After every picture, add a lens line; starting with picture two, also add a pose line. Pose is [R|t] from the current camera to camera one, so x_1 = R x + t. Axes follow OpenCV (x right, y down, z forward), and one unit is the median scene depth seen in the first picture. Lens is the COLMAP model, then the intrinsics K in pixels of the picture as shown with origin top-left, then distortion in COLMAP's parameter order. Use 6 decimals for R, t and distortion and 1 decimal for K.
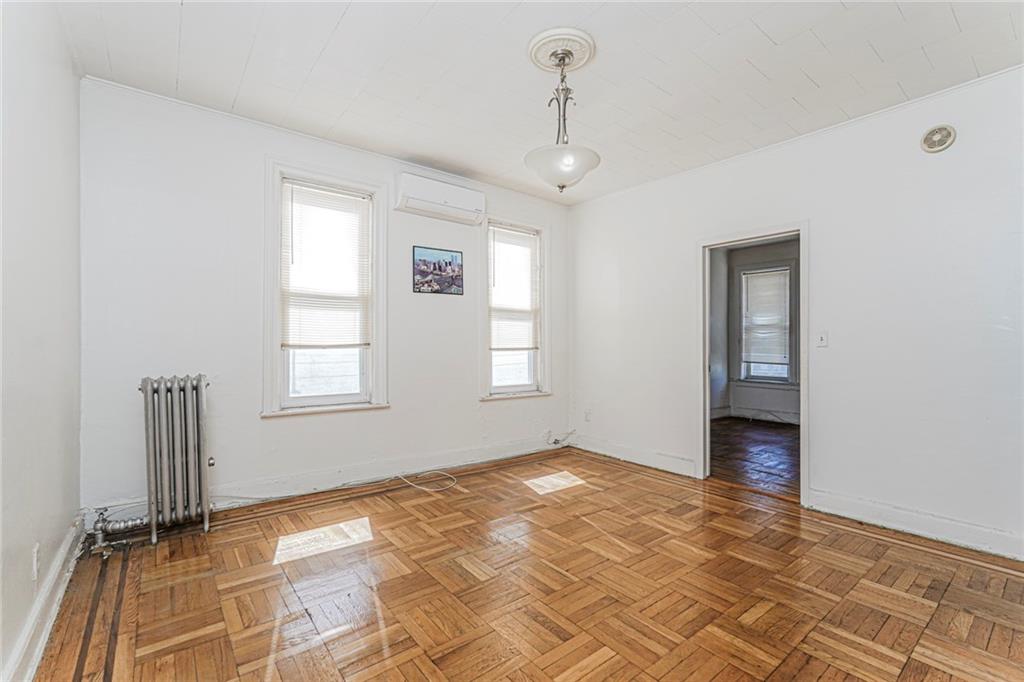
lens RADIAL K [[450.2, 0, 513.2], [0, 450.2, 344.4], [0, 0, 1]] dist [-0.011523, 0.000310]
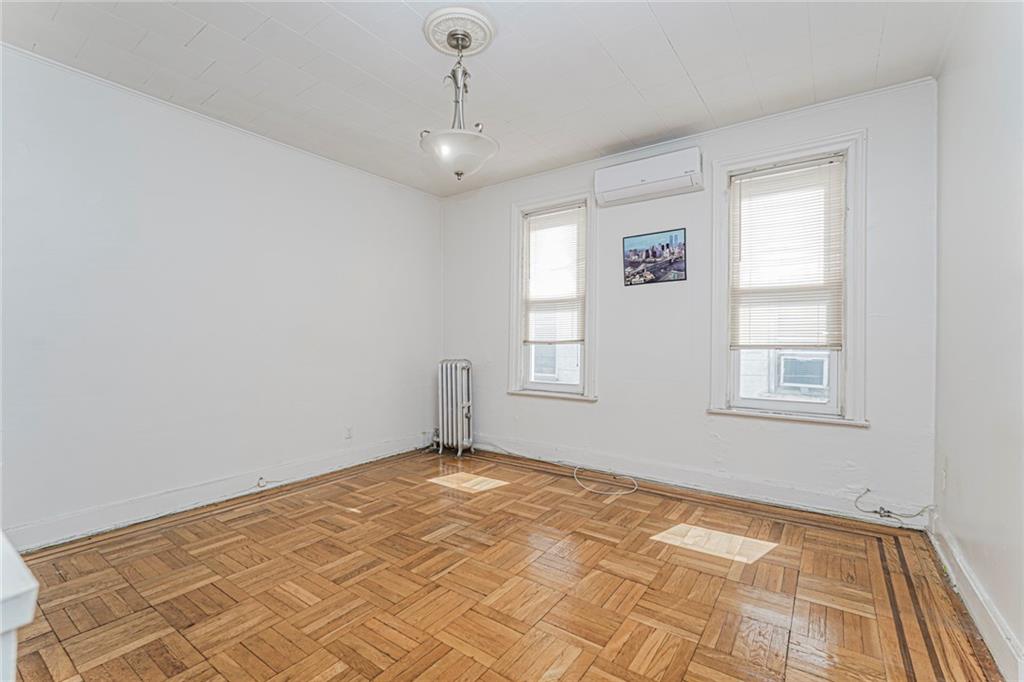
lens RADIAL K [[450.2, 0, 513.2], [0, 450.2, 344.4], [0, 0, 1]] dist [-0.011523, 0.000310]
pose [[0.280766, -0.000316, -0.959776, 0.629130], [-0.001309, 0.999999, -0.000712, 0.009542], [0.959775, 0.001456, 0.280765, 0.501117]]
